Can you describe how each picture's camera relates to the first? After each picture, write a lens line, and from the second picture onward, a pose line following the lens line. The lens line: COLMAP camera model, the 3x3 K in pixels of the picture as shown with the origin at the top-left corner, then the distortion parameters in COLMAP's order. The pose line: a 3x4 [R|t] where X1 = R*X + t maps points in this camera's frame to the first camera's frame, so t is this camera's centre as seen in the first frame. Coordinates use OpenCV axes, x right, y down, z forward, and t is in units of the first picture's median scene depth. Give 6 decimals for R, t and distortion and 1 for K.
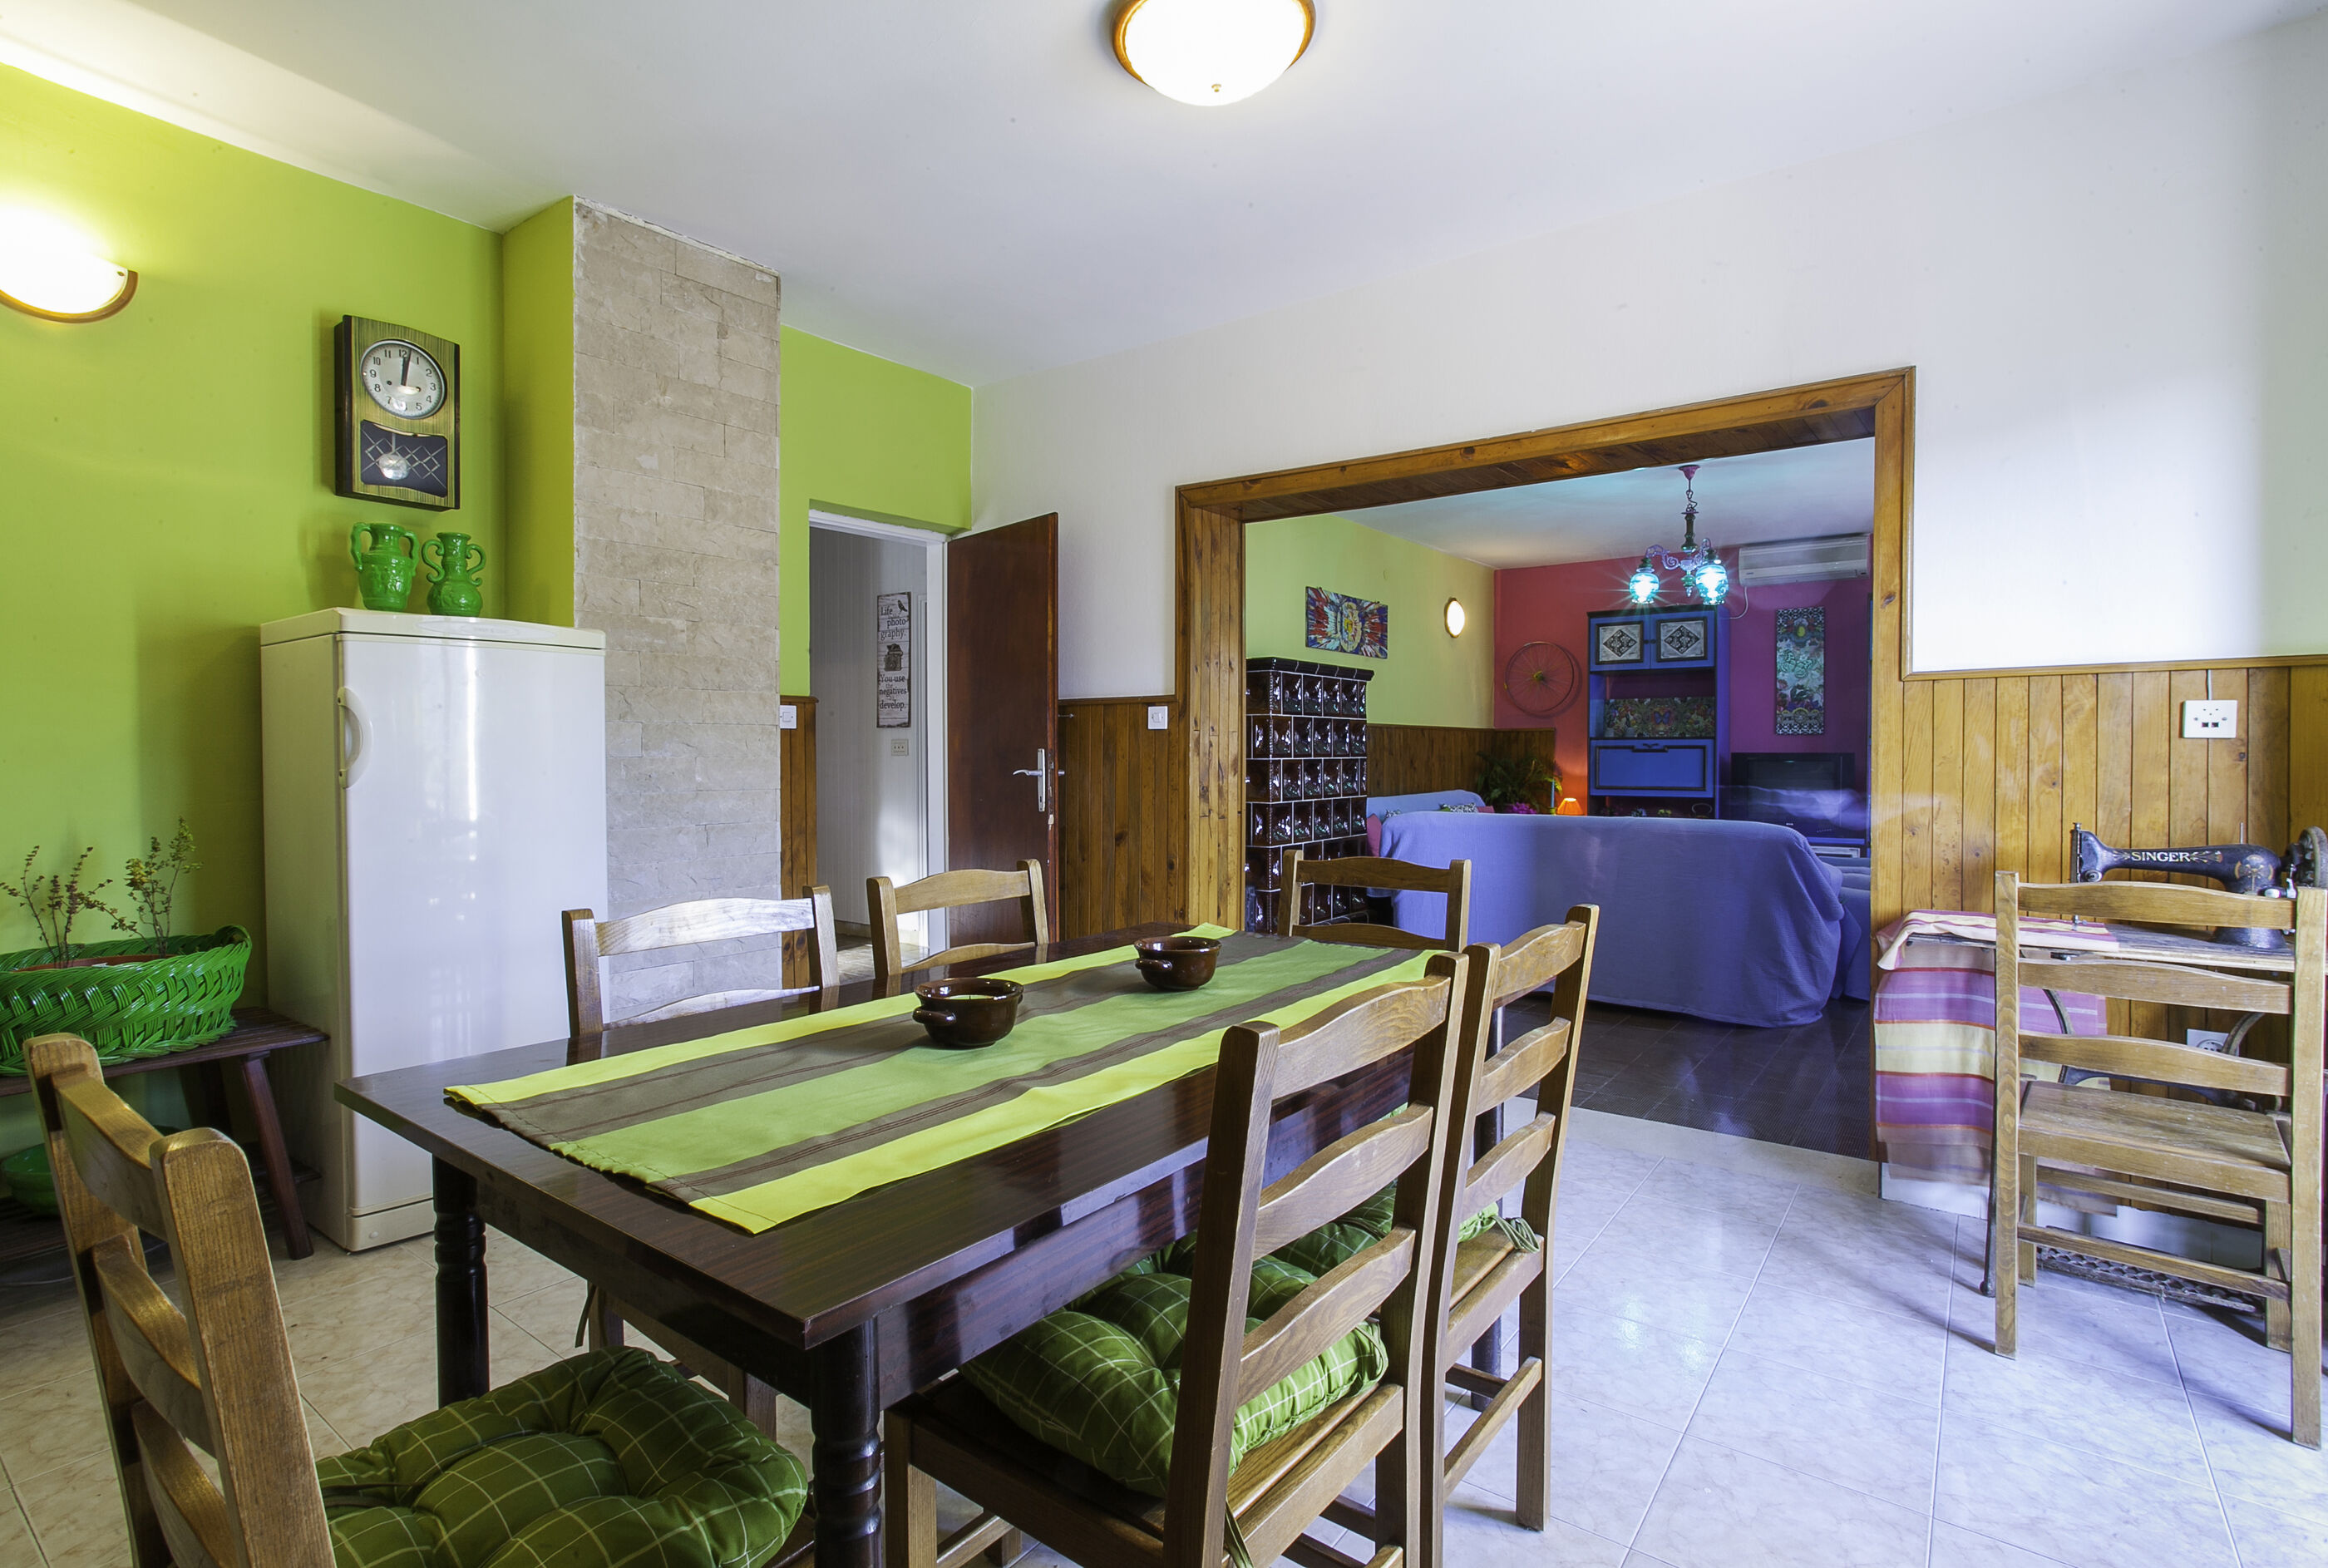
lens RADIAL K [[1140.6, 0, 1200.9], [0, 1140.6, 770.4], [0, 0, 1]] dist [0.000087, 0.000081]
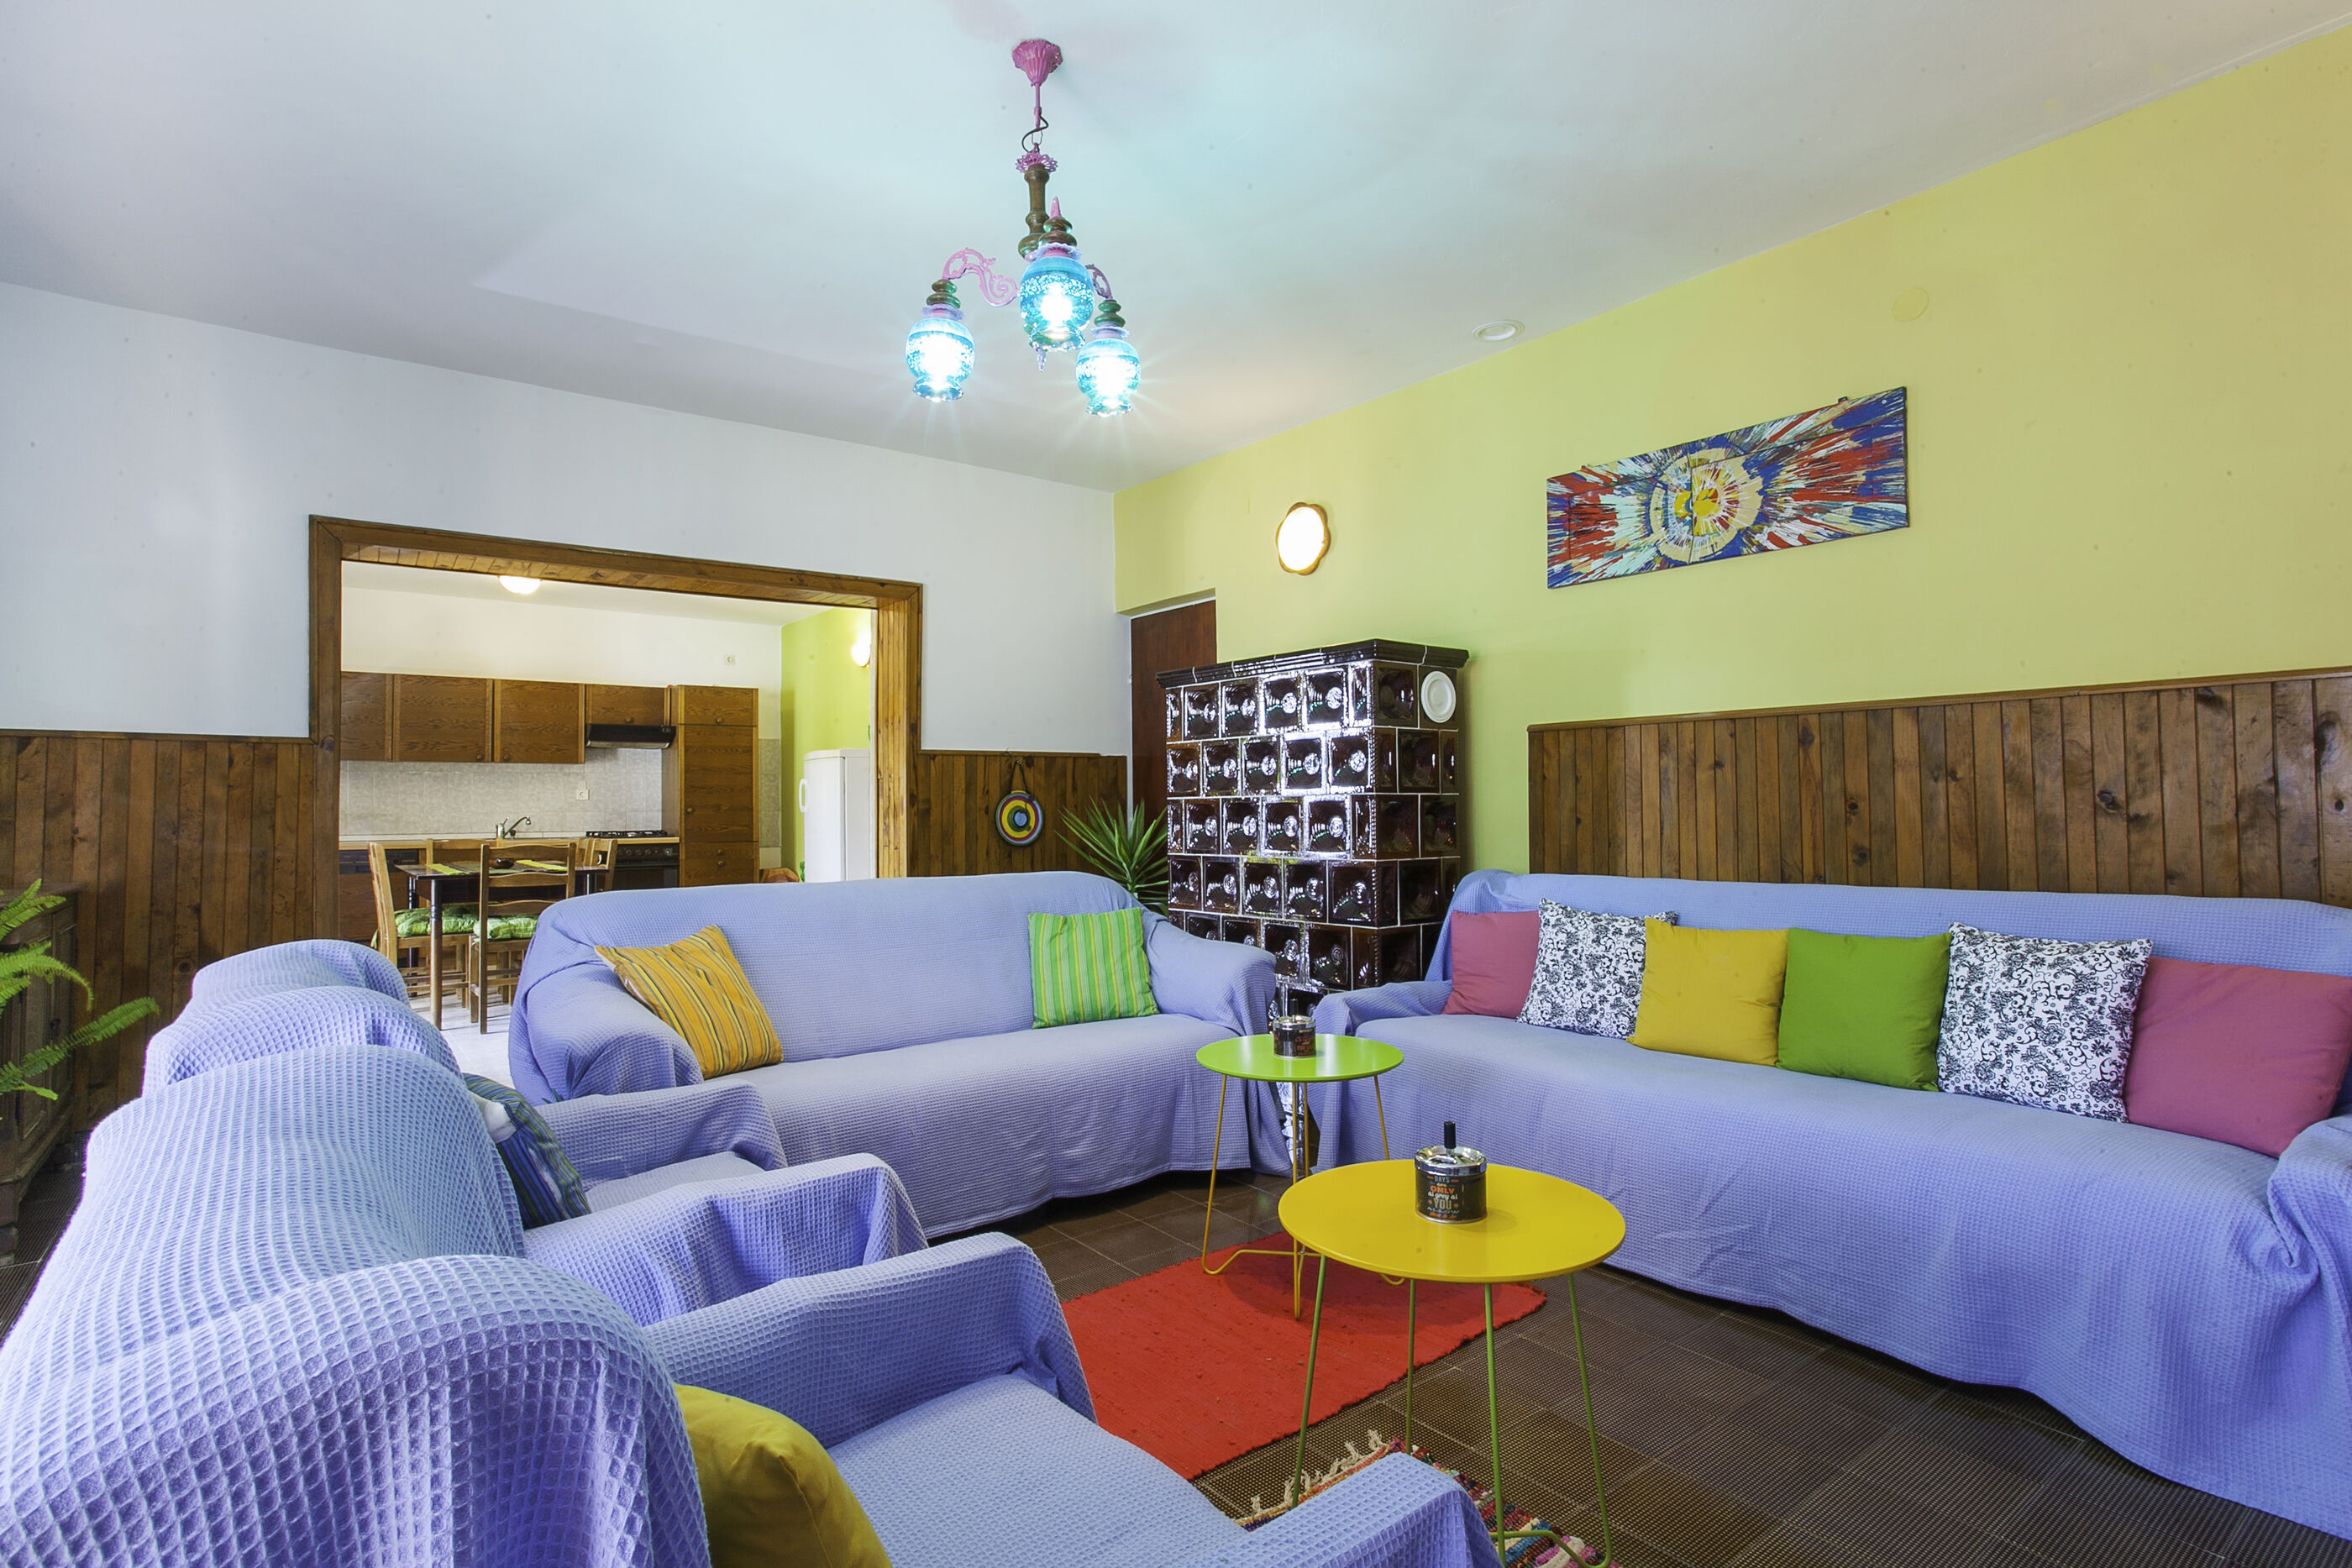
lens RADIAL K [[1167.1, 0, 1166.7], [0, 1167.1, 777.3], [0, 0, 1]] dist [-0.045961, 0.029498]
pose [[-0.297884, -0.020721, -0.954377, 0.576840], [-0.003068, 0.999780, -0.020749, -0.005568], [0.954597, -0.003253, -0.297882, 0.846815]]
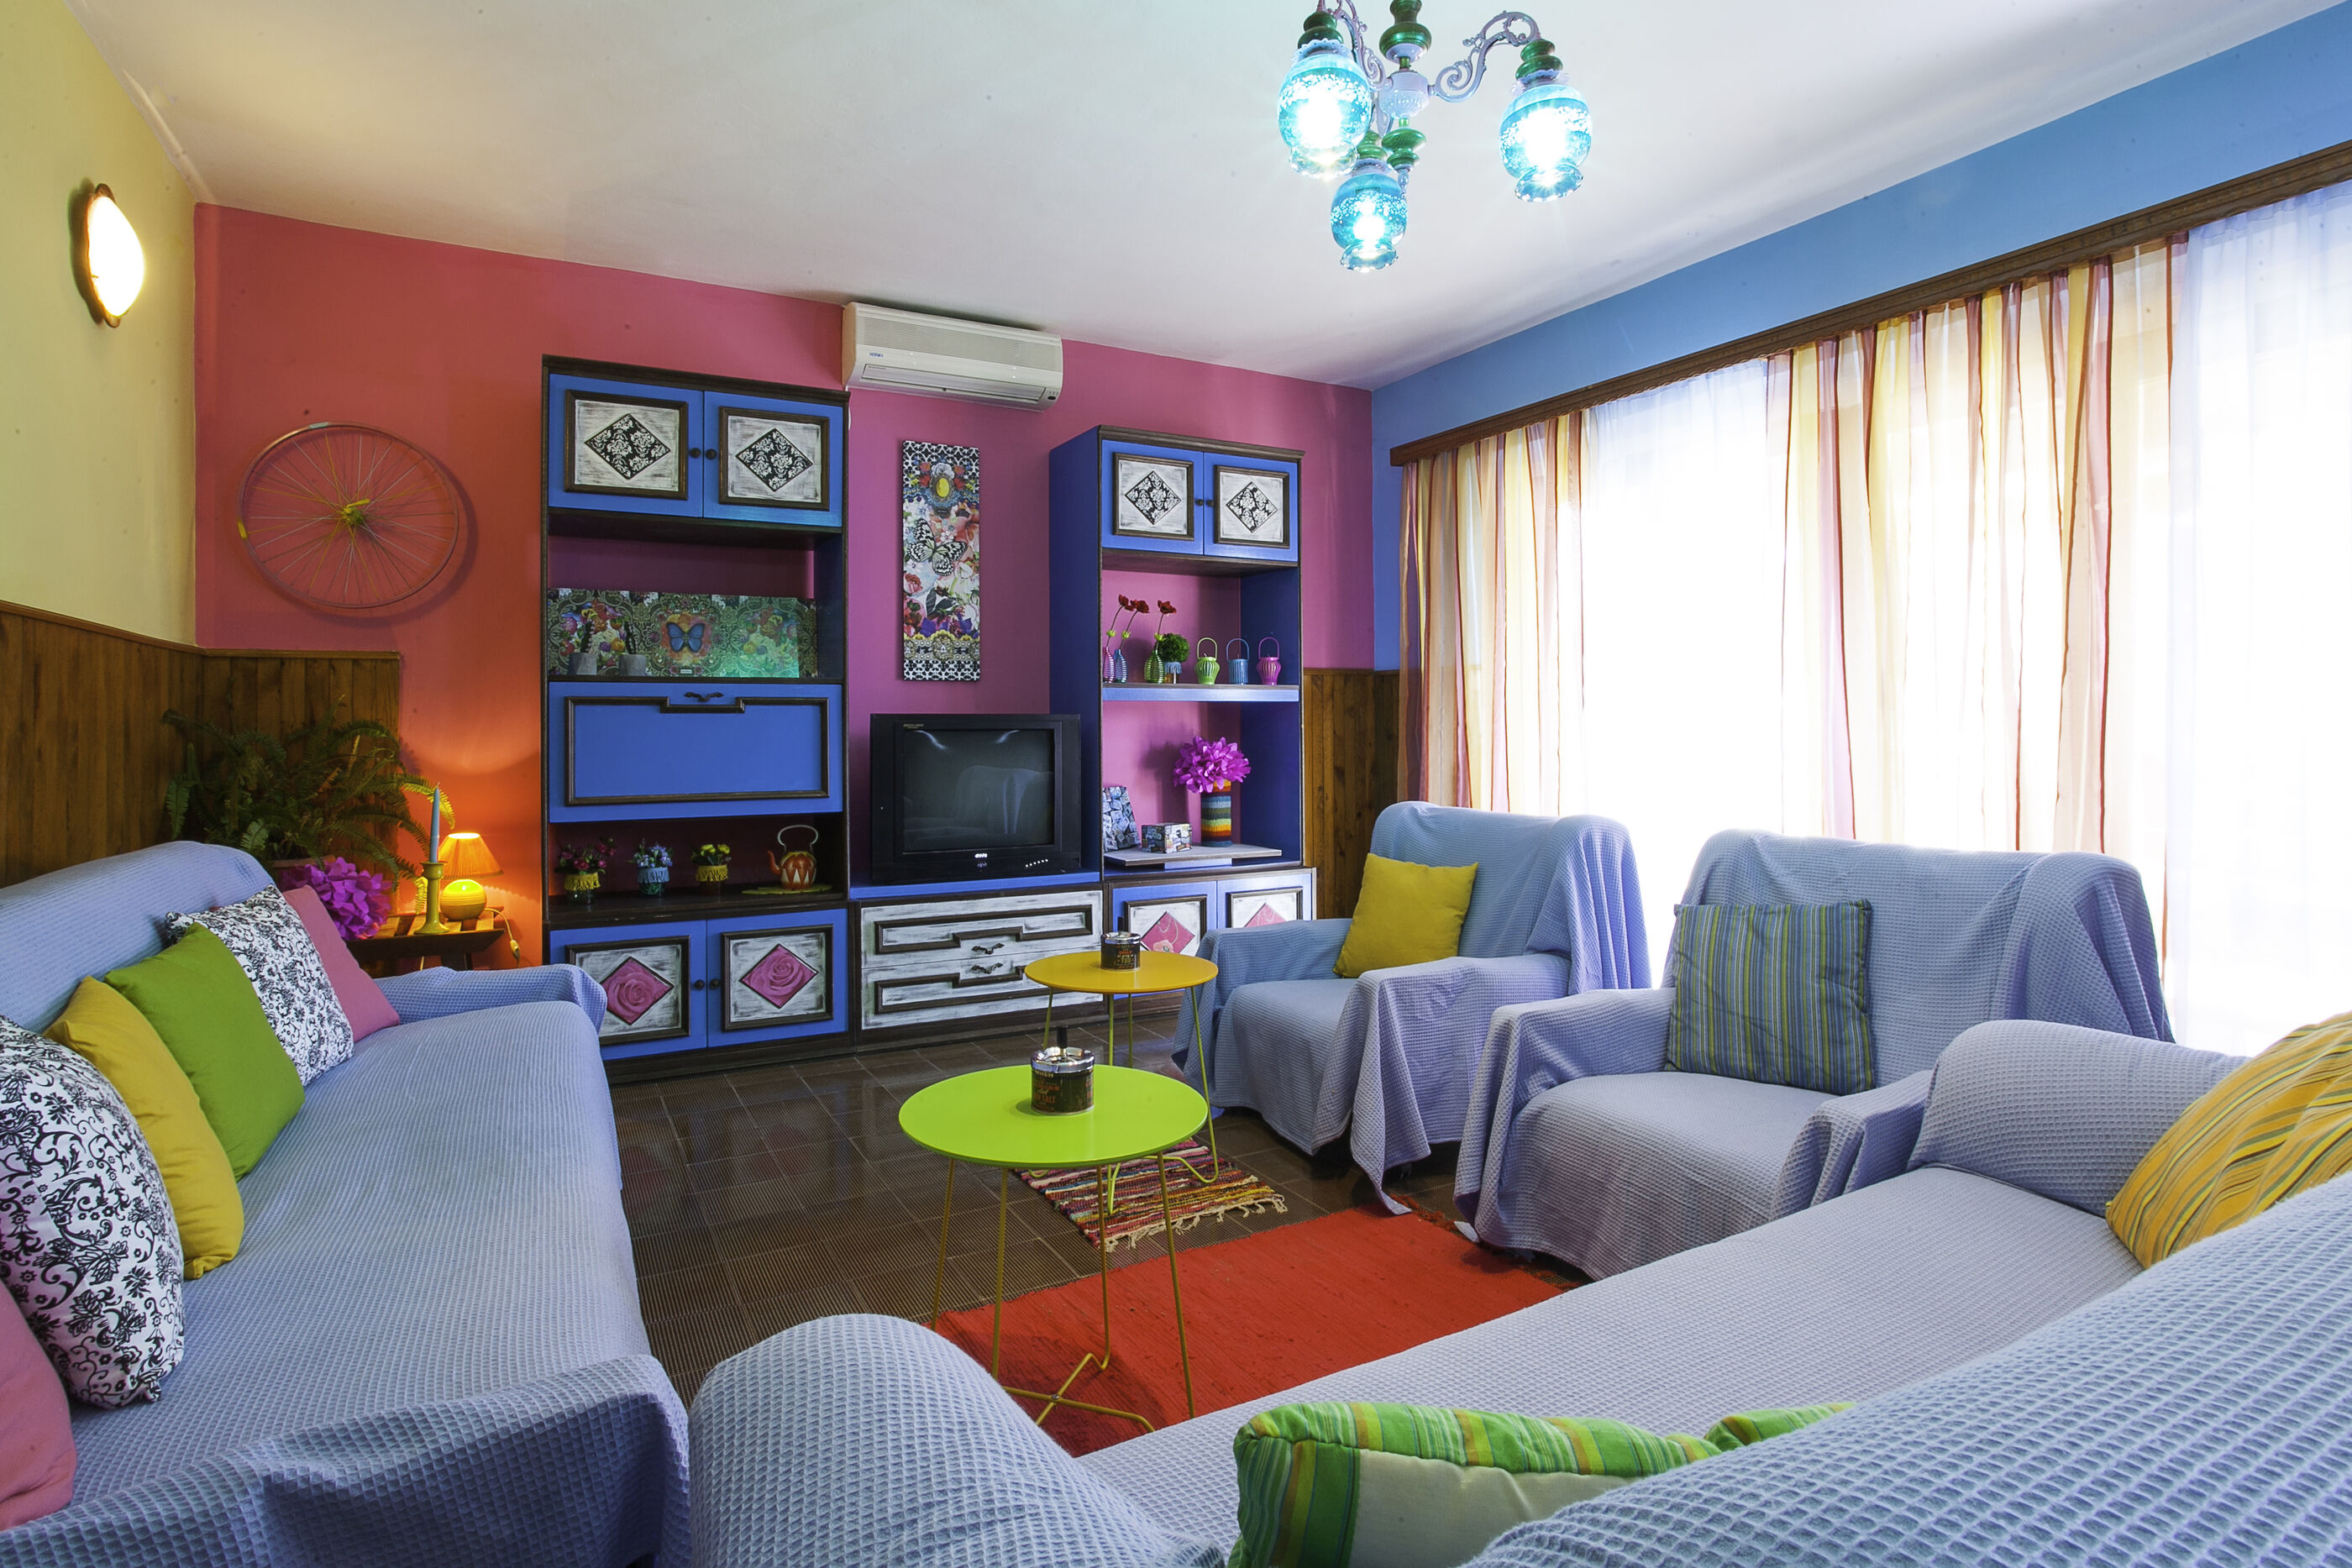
lens RADIAL K [[1179.4, 0, 1152.8], [0, 1179.4, 712.6], [0, 0, 1]] dist [-0.047330, 0.030104]
pose [[0.447339, 0.007643, 0.894332, 0.080391], [0.019072, 0.999655, -0.018083, -0.005121], [-0.894161, 0.025146, 0.447038, 0.673244]]
